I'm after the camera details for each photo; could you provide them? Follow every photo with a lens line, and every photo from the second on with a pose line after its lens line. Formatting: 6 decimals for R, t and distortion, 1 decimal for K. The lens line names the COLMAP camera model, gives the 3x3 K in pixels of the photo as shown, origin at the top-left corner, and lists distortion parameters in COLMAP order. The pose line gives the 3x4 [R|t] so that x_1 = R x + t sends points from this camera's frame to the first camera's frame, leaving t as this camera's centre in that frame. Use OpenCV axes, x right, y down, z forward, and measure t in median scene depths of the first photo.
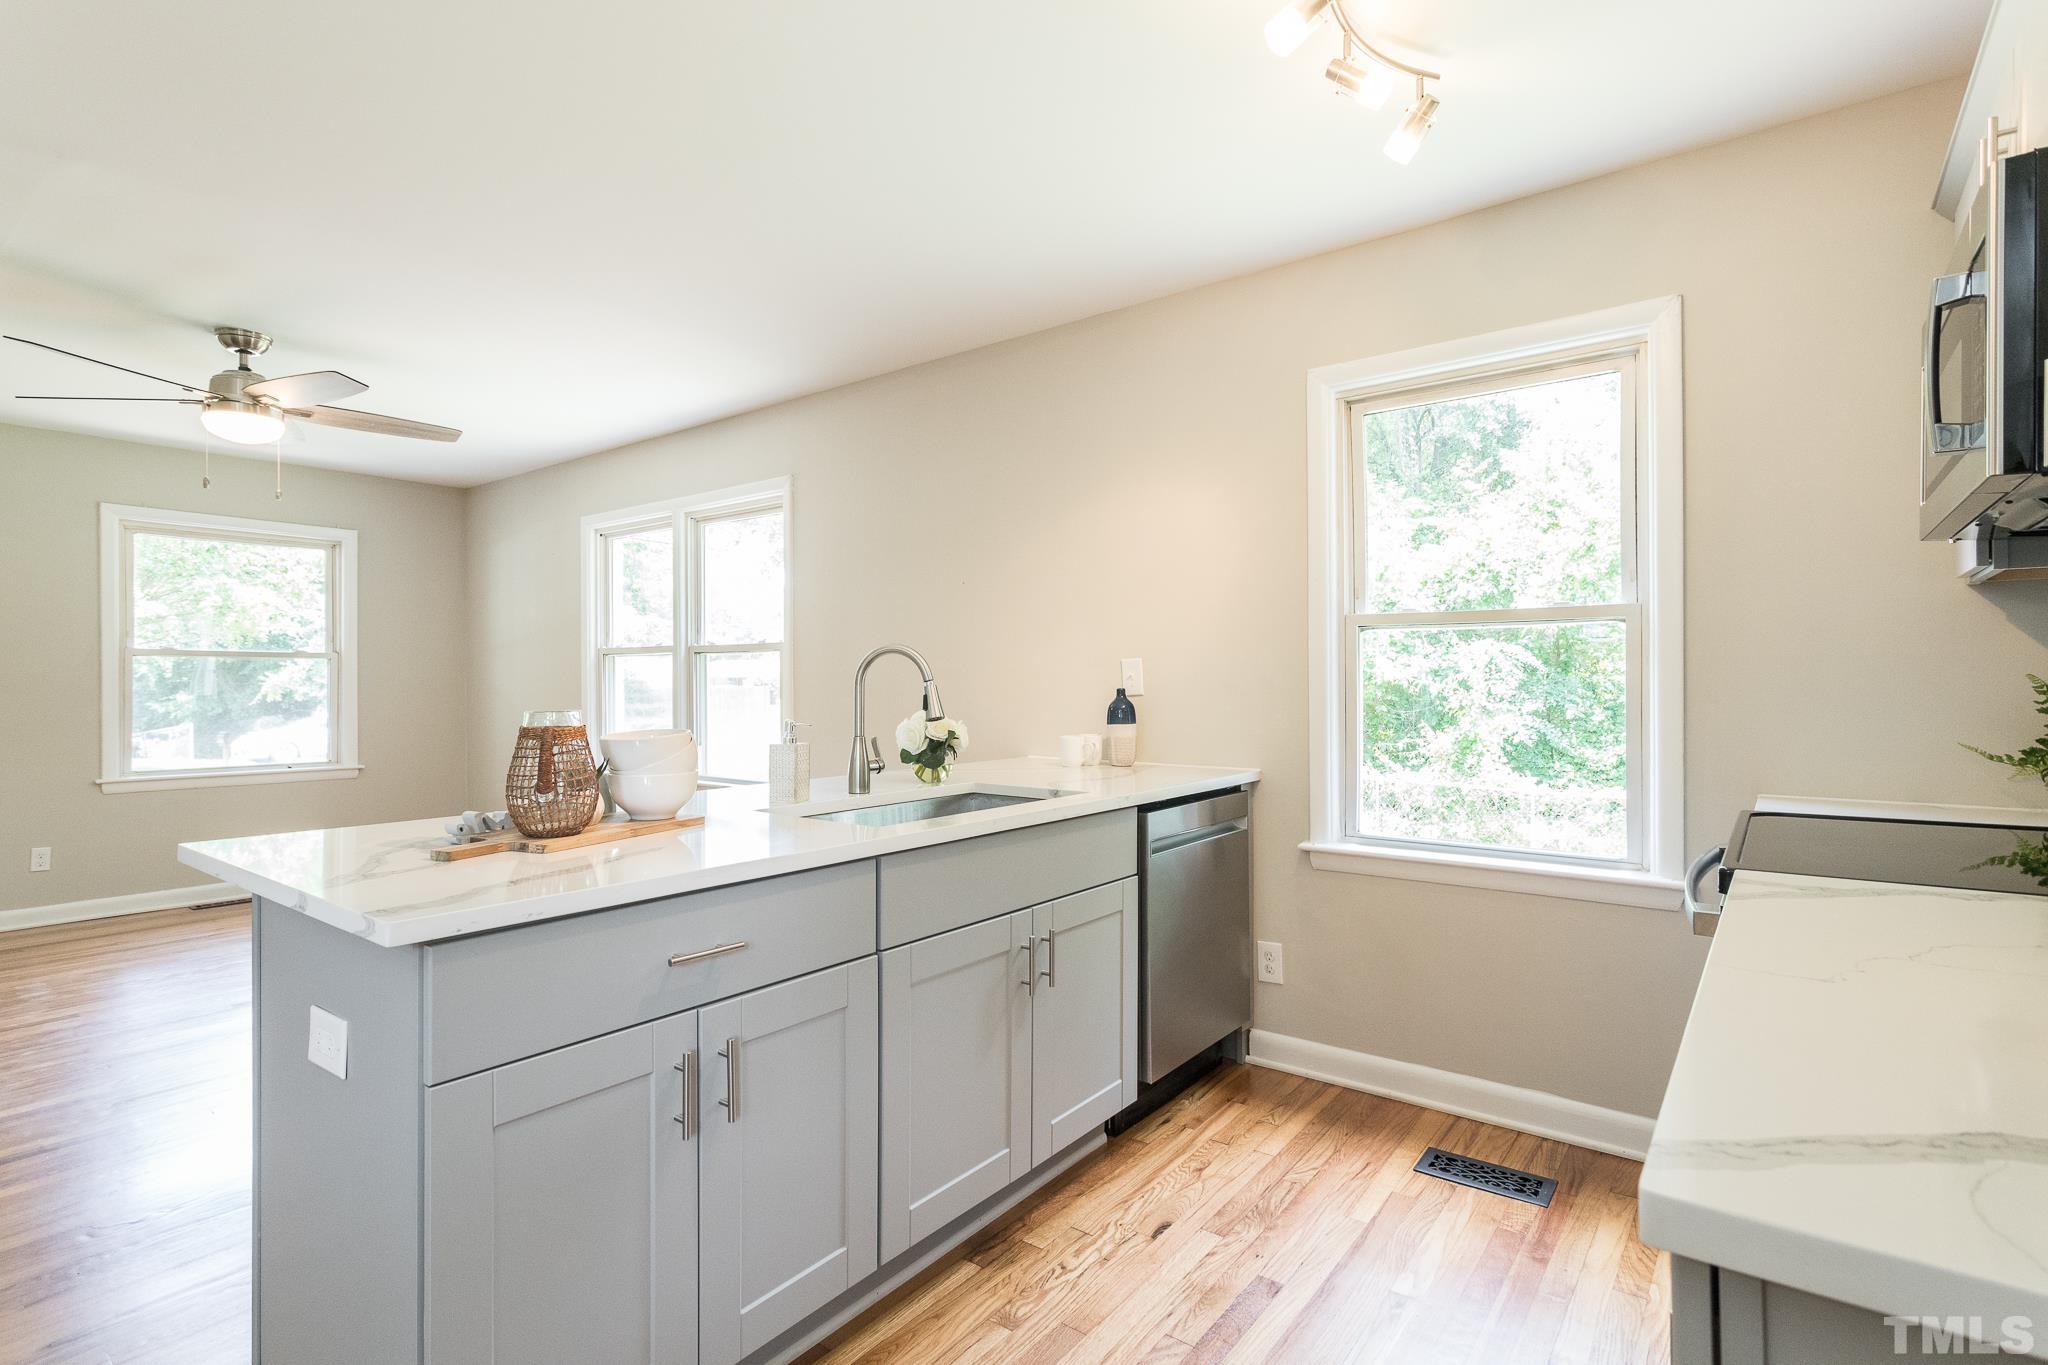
lens RADIAL K [[989.3, 0, 1024.0], [0, 989.3, 682.5], [0, 0, 1]] dist [0.001695, 0.000438]
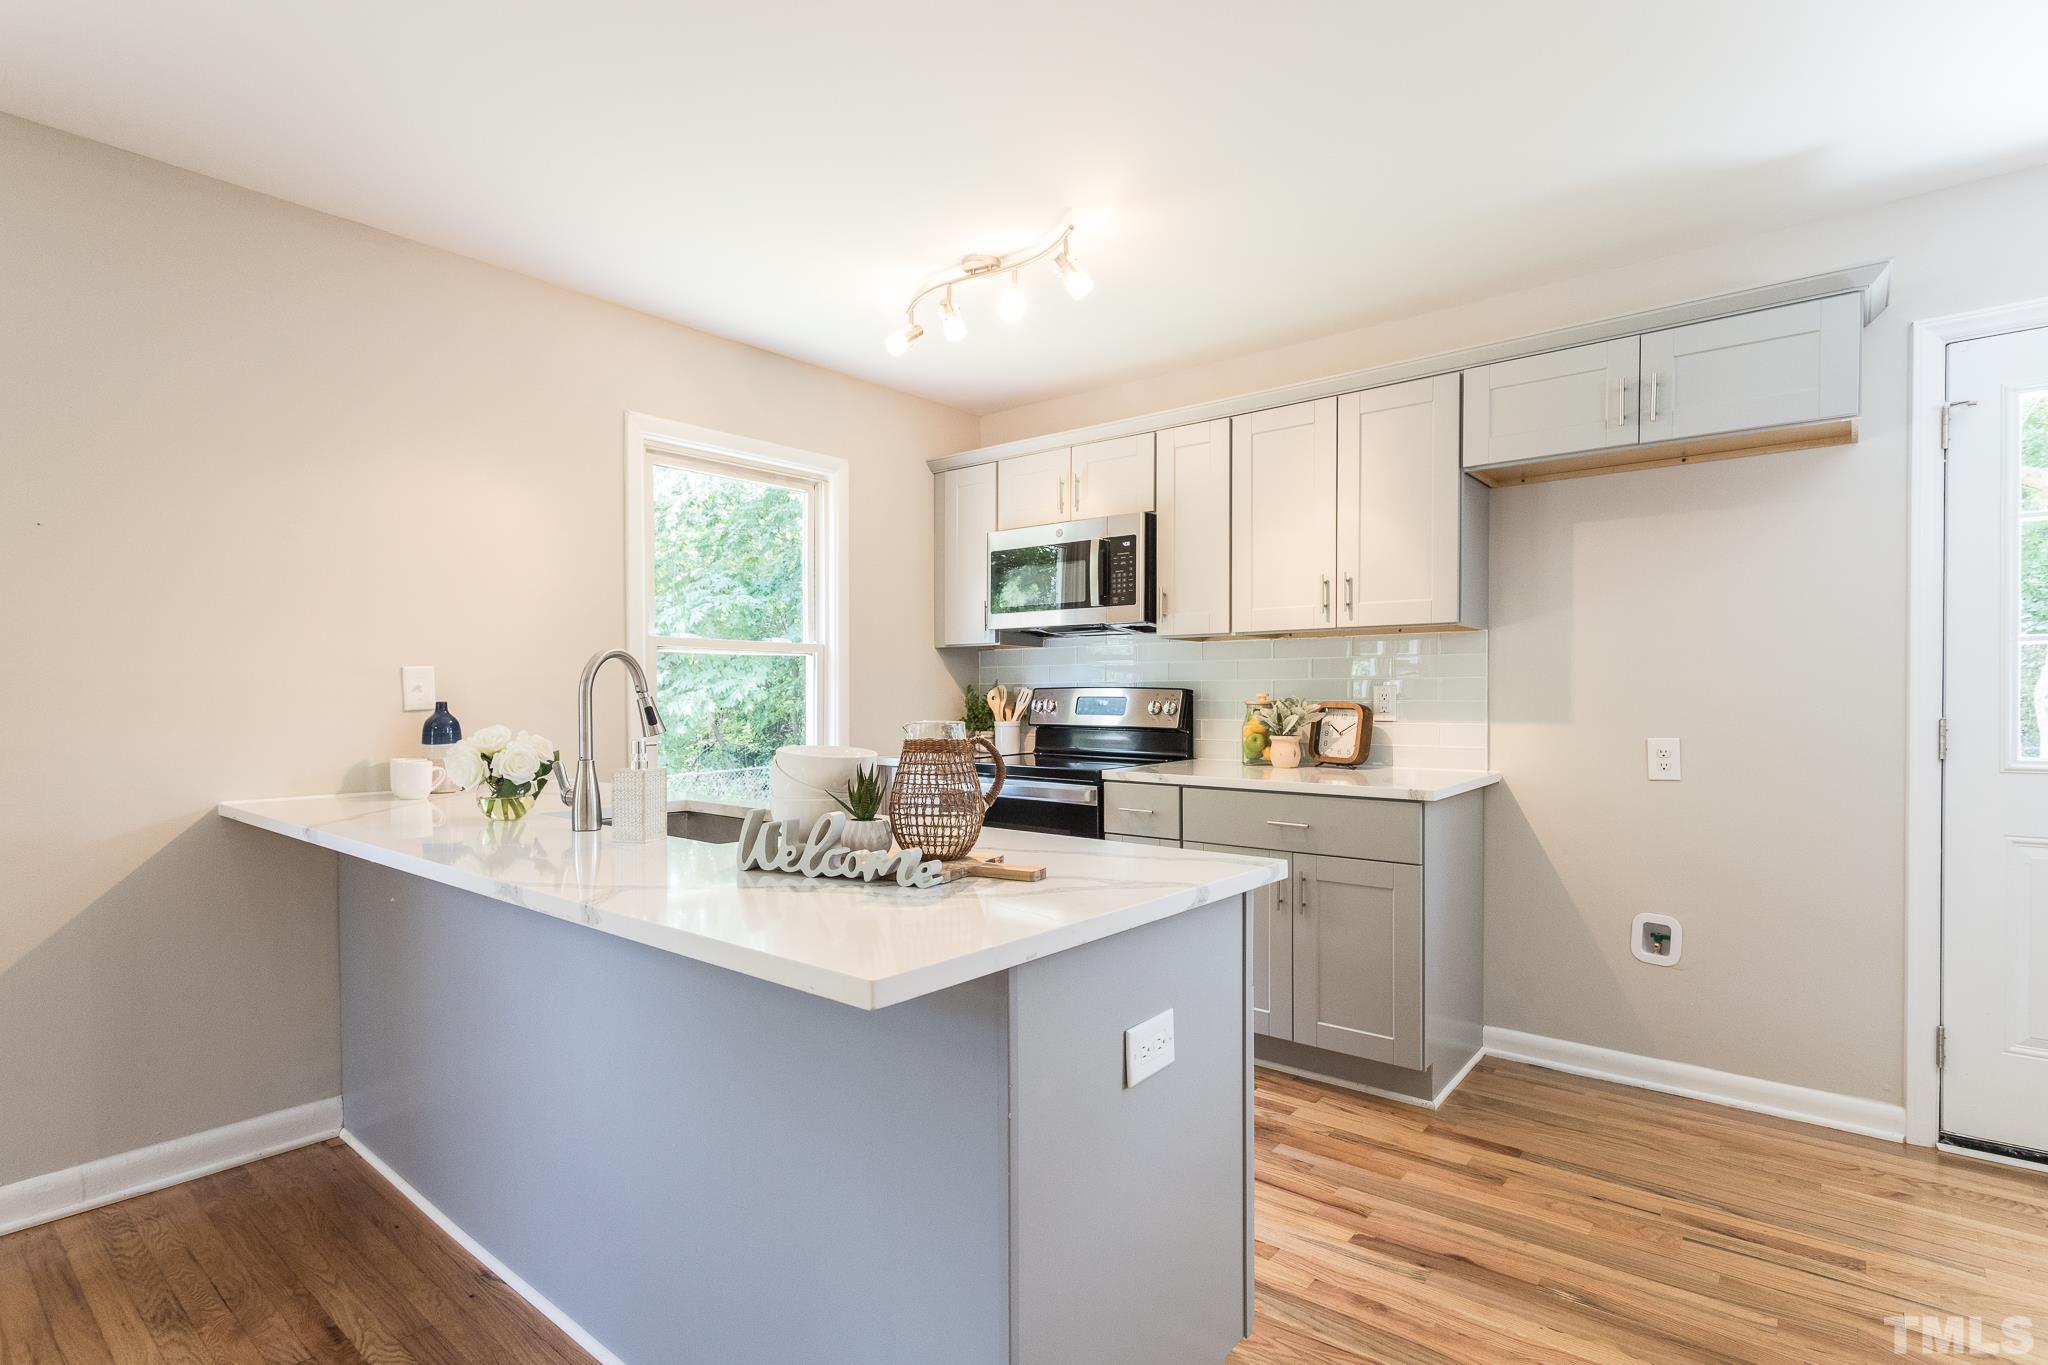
lens RADIAL K [[994.1, 0, 1034.0], [0, 994.1, 711.5], [0, 0, 1]] dist [-0.000862, 0.000328]
pose [[0.028901, -0.016896, 0.999439, -0.701713], [0.002807, 0.999855, 0.016822, 0.001508], [-0.999578, 0.002319, 0.028944, 0.443866]]
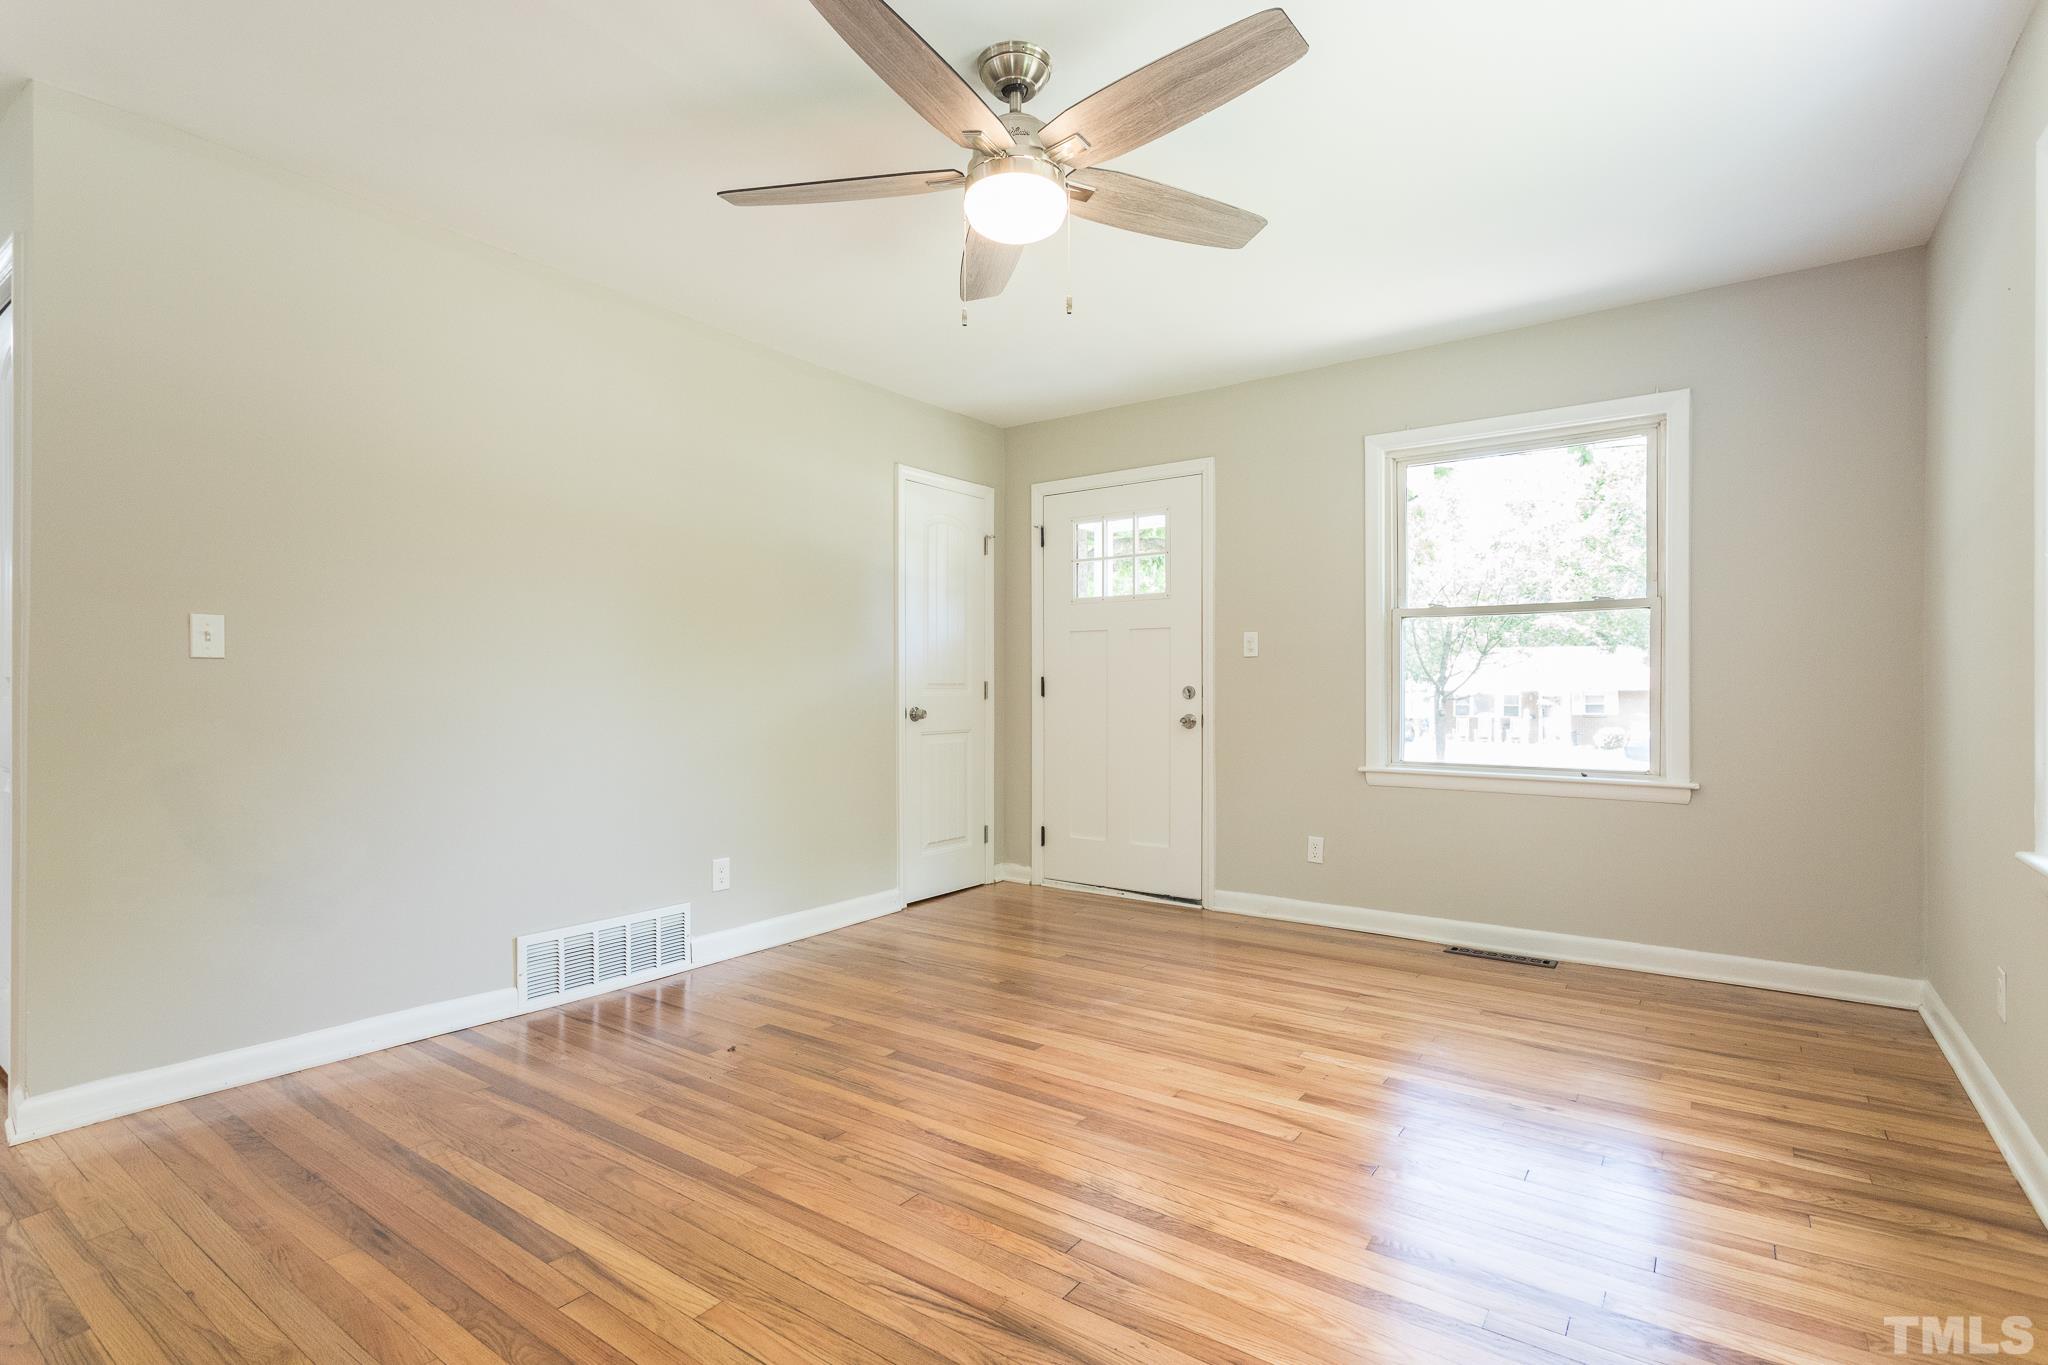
lens RADIAL K [[971.5, 0, 1022.7], [0, 971.5, 689.5], [0, 0, 1]] dist [0.002135, 0.000382]
pose [[0.031750, 0.002055, -0.999494, -0.176333], [0.000730, 0.999998, 0.002079, 0.044934], [0.999496, -0.000795, 0.031749, 1.005357]]
